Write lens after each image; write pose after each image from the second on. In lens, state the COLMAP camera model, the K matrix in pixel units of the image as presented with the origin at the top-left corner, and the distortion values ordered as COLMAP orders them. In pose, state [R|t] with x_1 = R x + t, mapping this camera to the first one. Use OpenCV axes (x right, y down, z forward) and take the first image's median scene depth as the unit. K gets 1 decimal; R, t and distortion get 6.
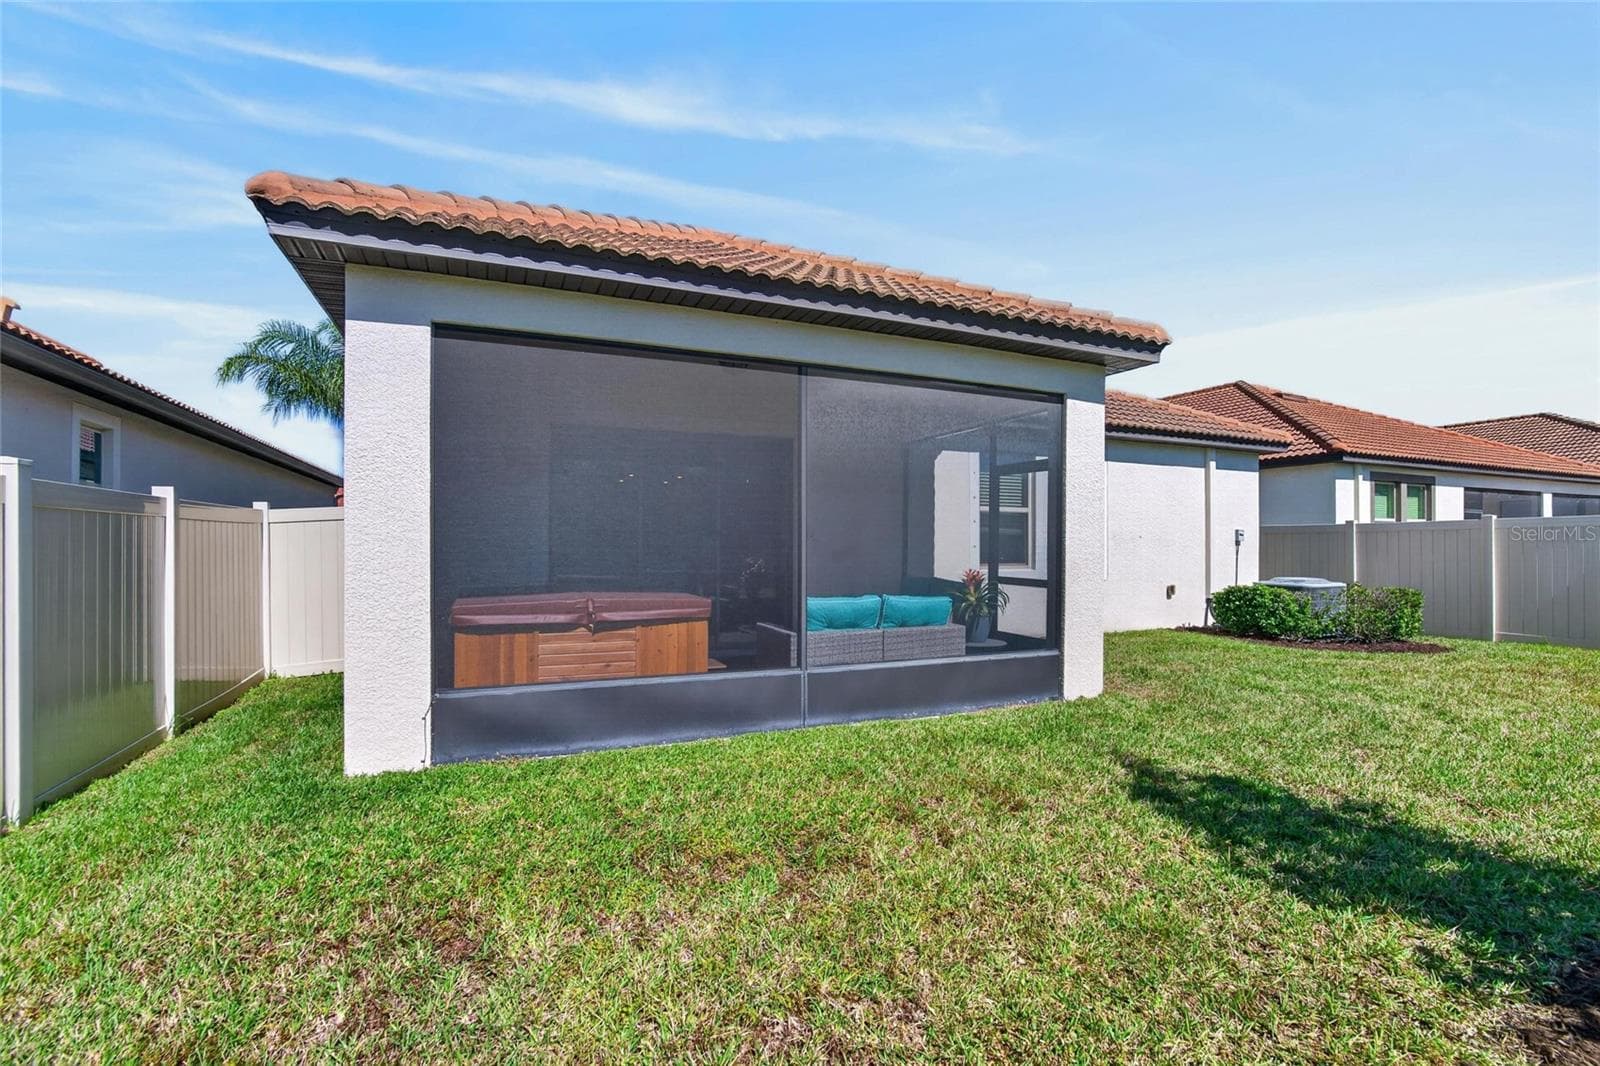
lens RADIAL K [[704.6, 0, 811.0], [0, 704.6, 534.7], [0, 0, 1]] dist [-0.024735, 0.000141]
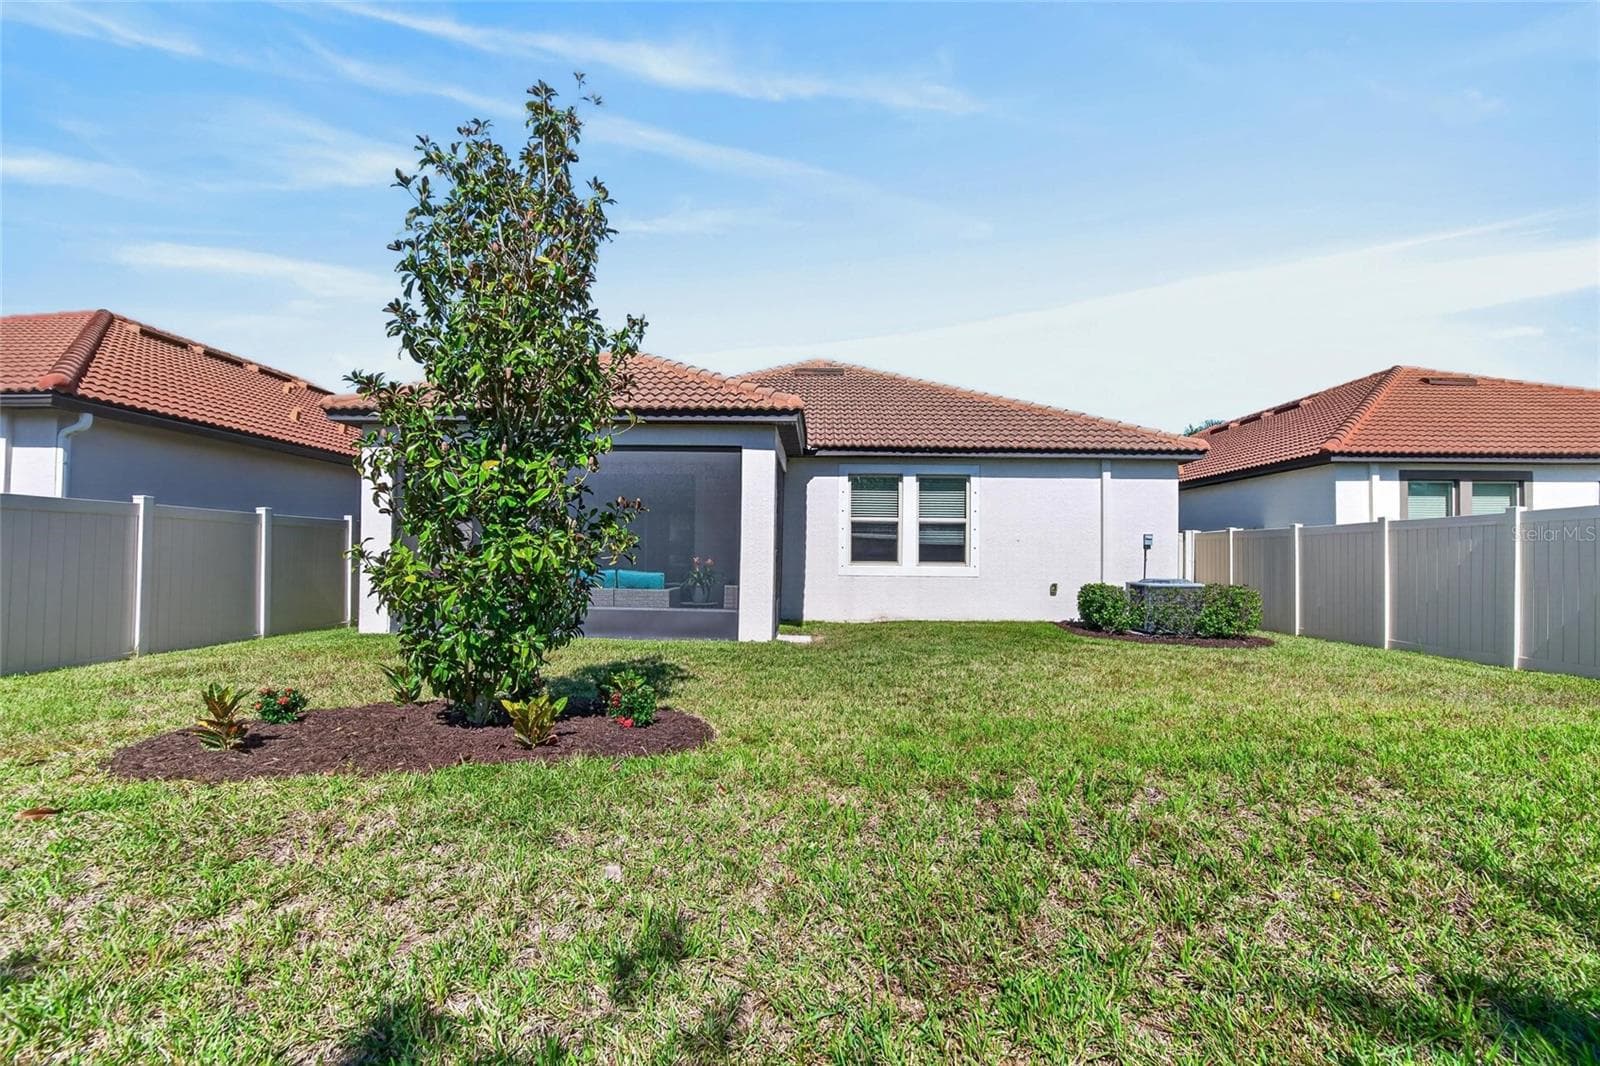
lens RADIAL K [[696.0, 0, 801.4], [0, 696.0, 541.3], [0, 0, 1]] dist [-0.041530, 0.000208]
pose [[0.898734, -0.001962, -0.438490, 1.159416], [-0.001226, 0.999975, -0.006986, 0.021974], [0.438492, 0.006816, 0.898709, -0.333887]]
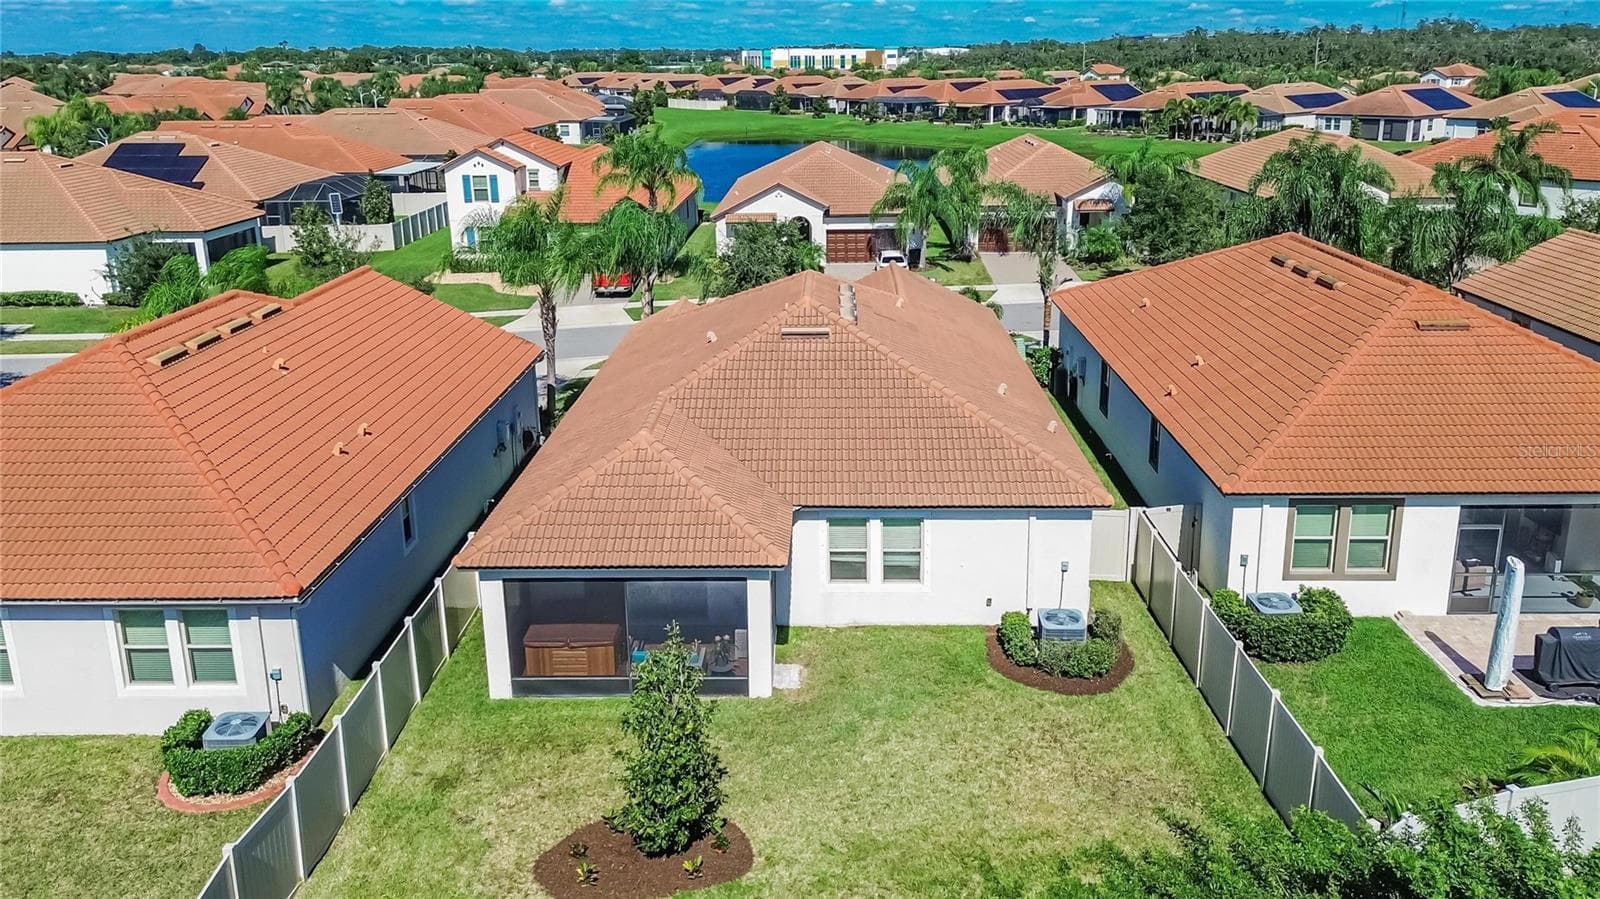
lens RADIAL K [[1216.4, 0, 823.7], [0, 1216.4, 365.4], [0, 0, 1]] dist [0.039885, -0.036024]
pose [[0.909792, 0.091937, -0.404753, 2.130153], [0.015648, 0.966870, 0.254791, -1.871451], [0.414768, -0.238140, 0.878212, -2.216190]]
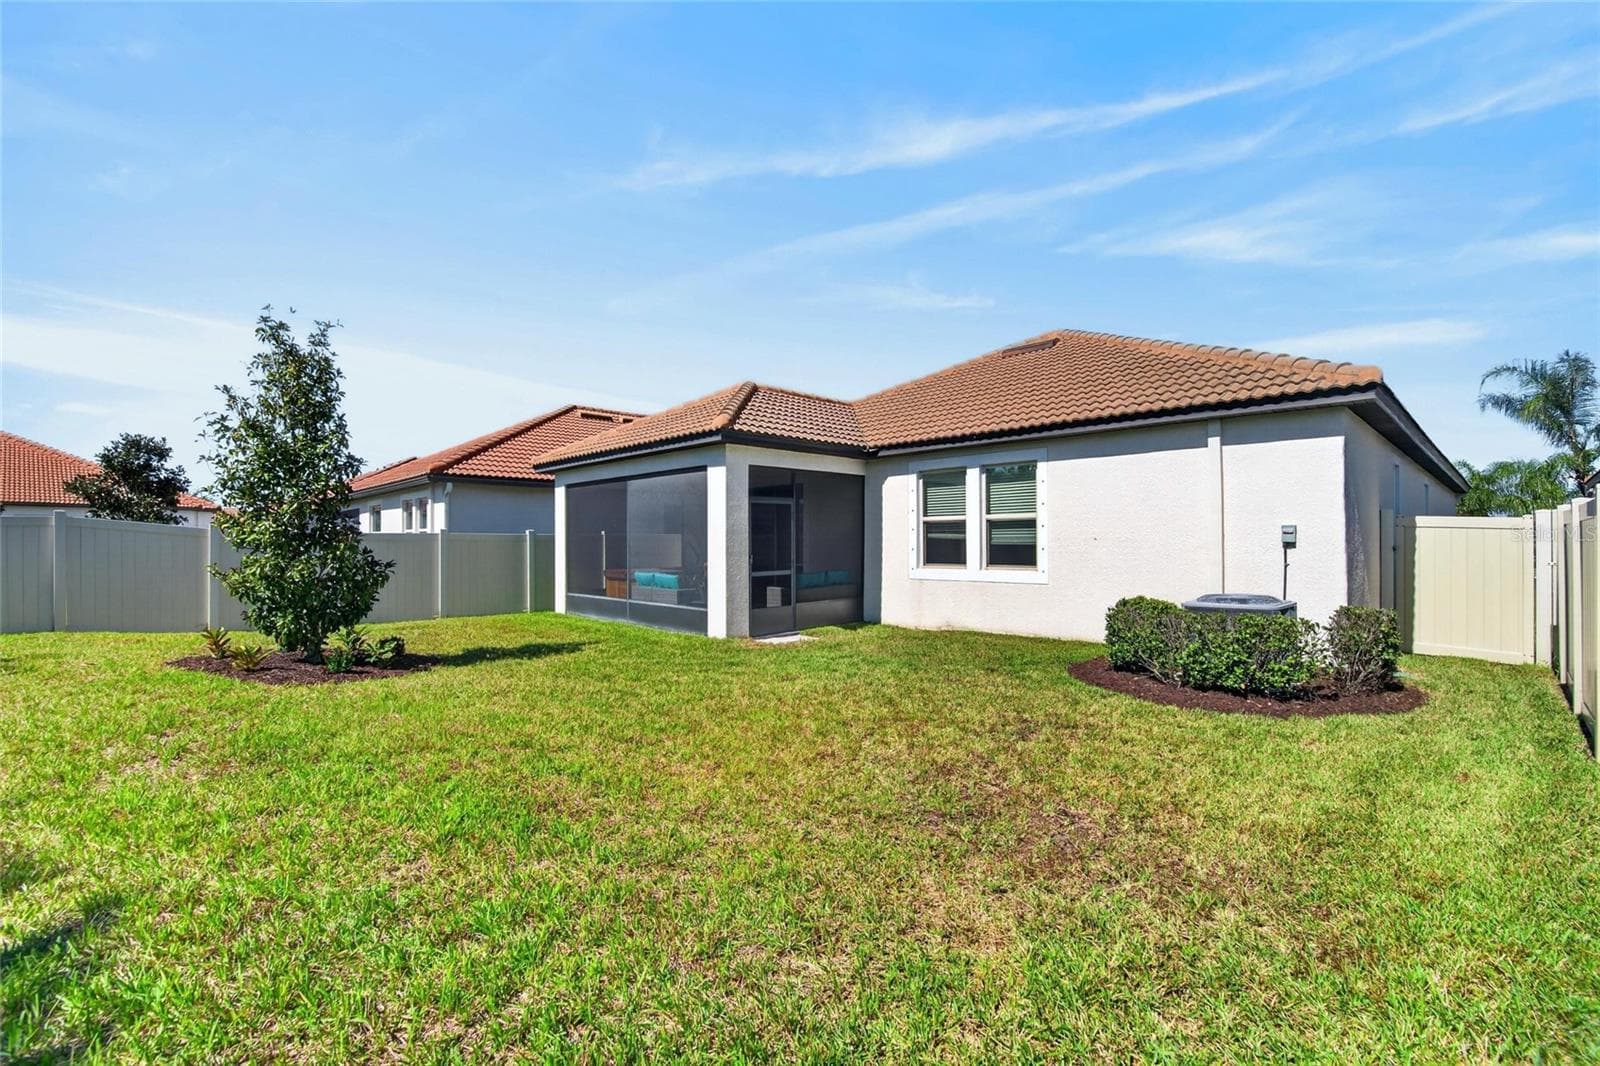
lens RADIAL K [[705.2, 0, 800.7], [0, 705.2, 534.5], [0, 0, 1]] dist [-0.025507, -0.000193]
pose [[0.339663, -0.017759, -0.940380, 2.120768], [0.019809, 0.999735, -0.011725, 0.000471], [0.940339, -0.014645, 0.339925, 0.607953]]
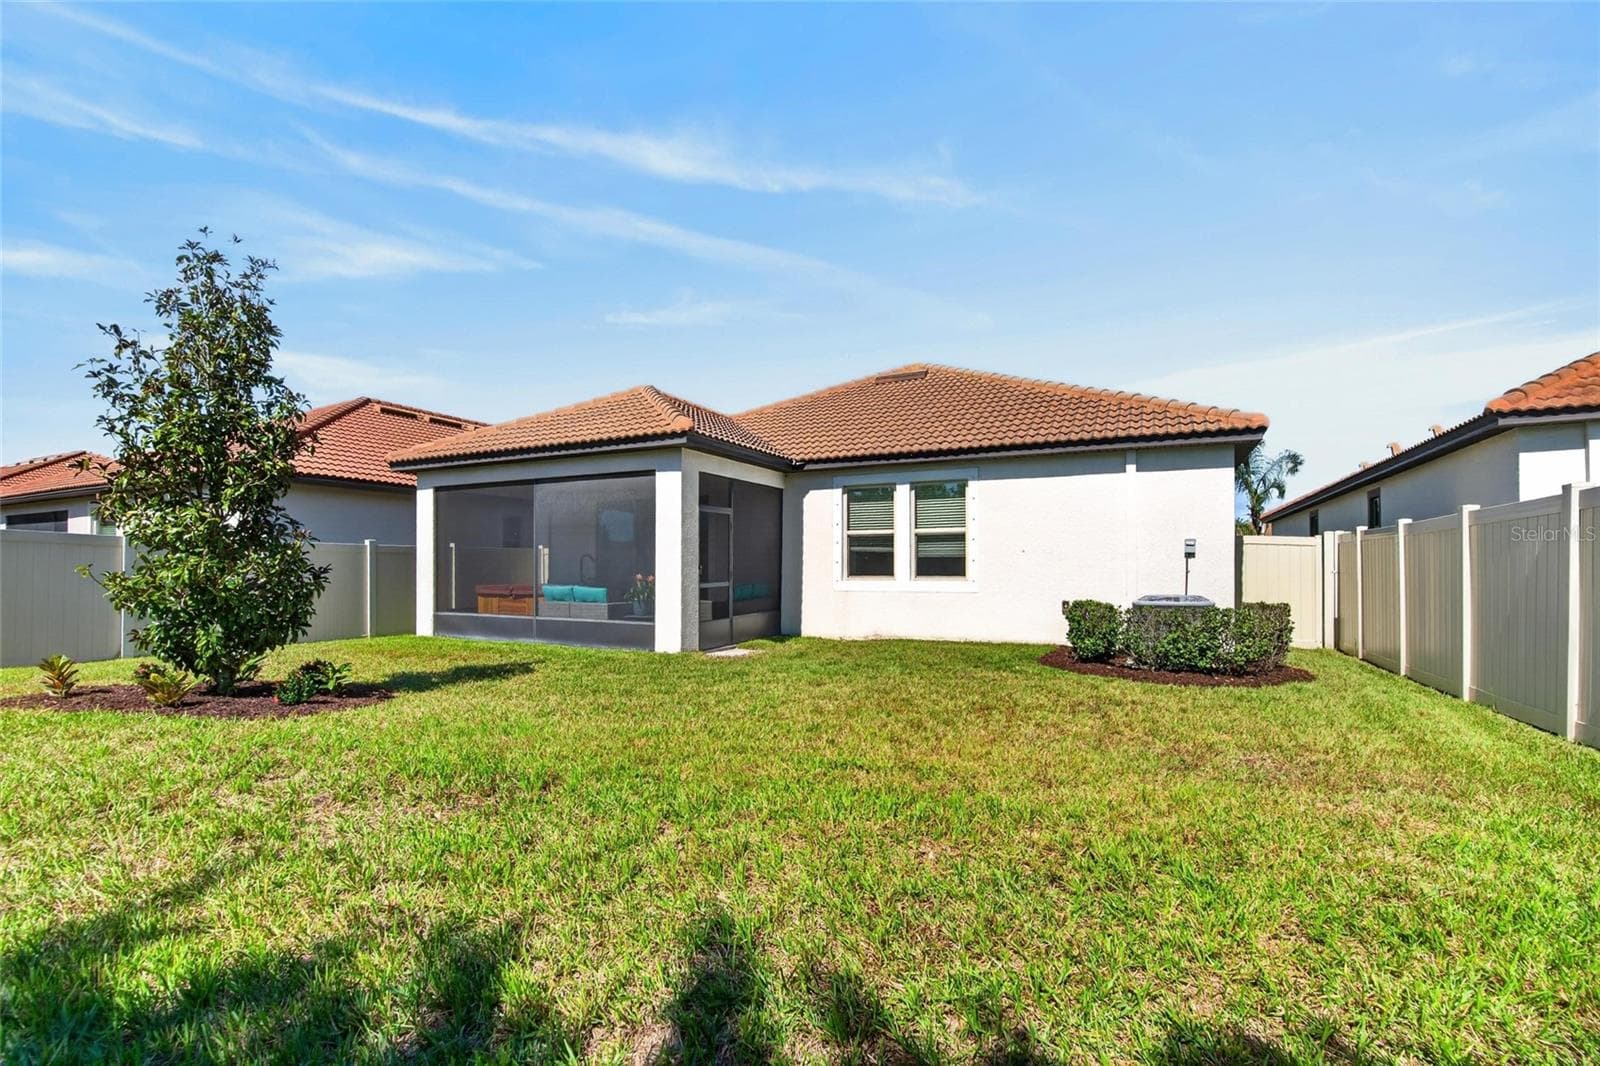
lens RADIAL K [[720.2, 0, 796.1], [0, 720.2, 545.8], [0, 0, 1]] dist [-0.028750, 0.000160]
pose [[0.633786, -0.029246, -0.772956, 1.892269], [0.015018, 0.999562, -0.025505, 0.029796], [0.773363, 0.004556, 0.633947, 0.170364]]
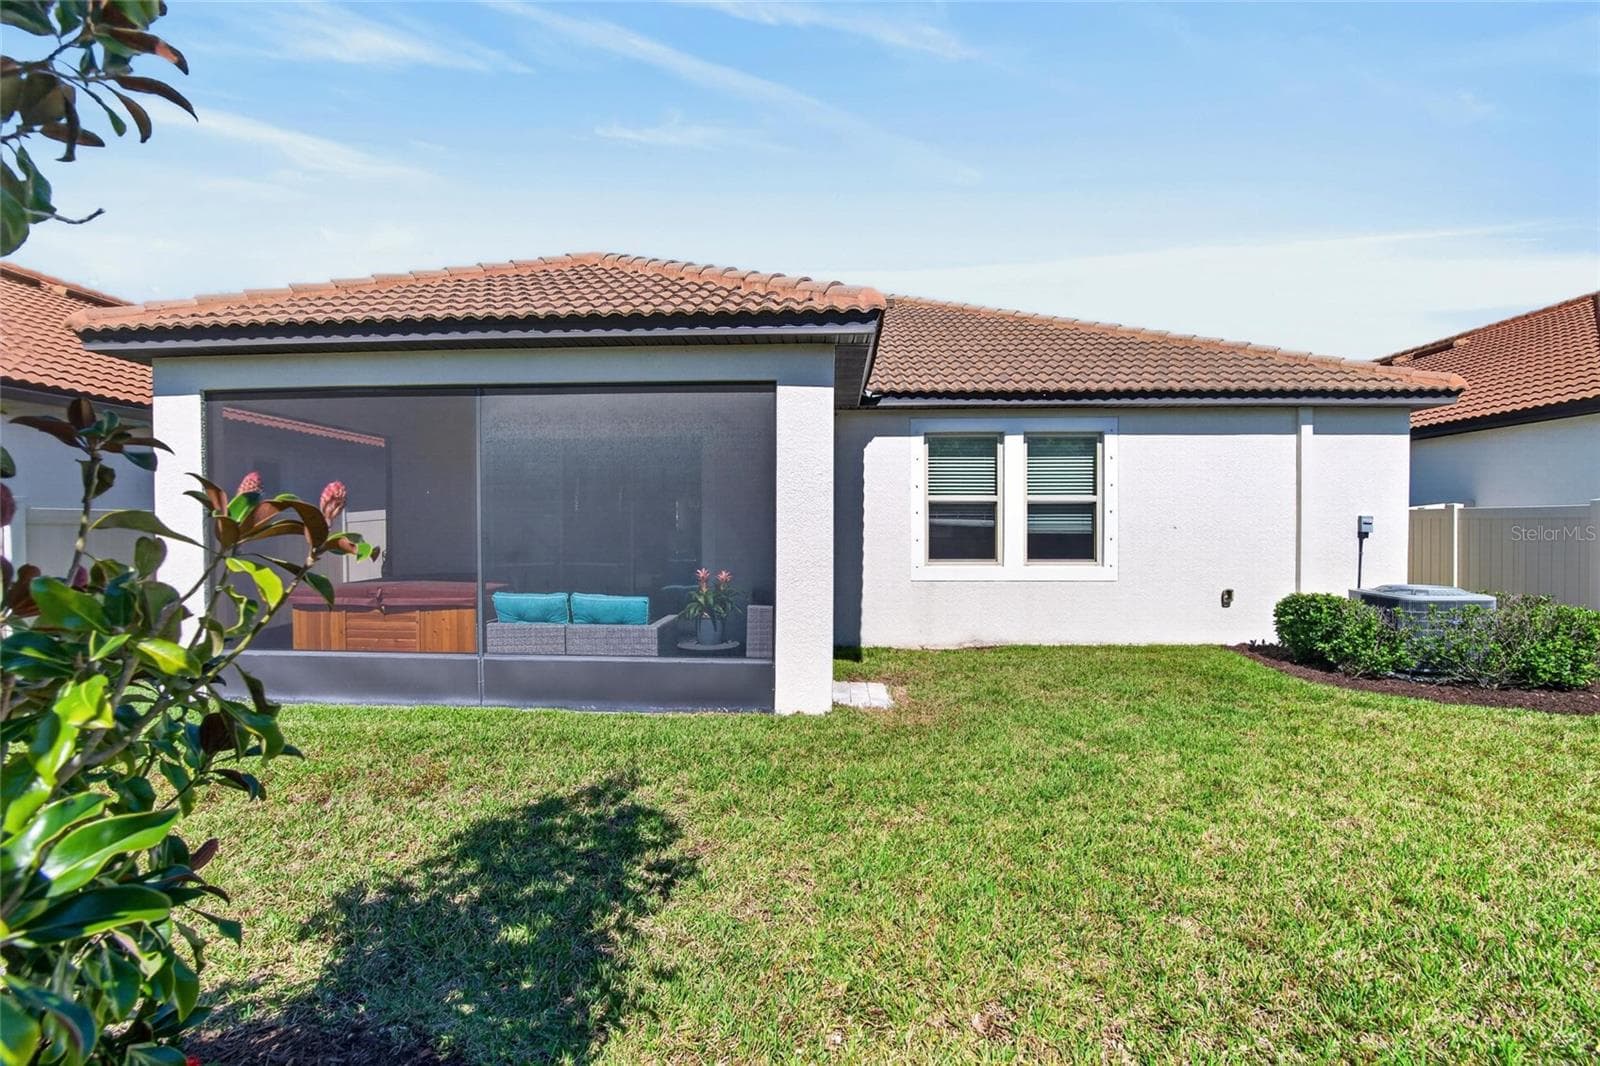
lens RADIAL K [[704.6, 0, 811.0], [0, 704.6, 534.7], [0, 0, 1]] dist [-0.024735, 0.000141]
pose [[0.894750, 0.001068, -0.446566, 0.811982], [0.010557, 0.999667, 0.023543, -0.021440], [0.446442, -0.025779, 0.894441, 0.192655]]
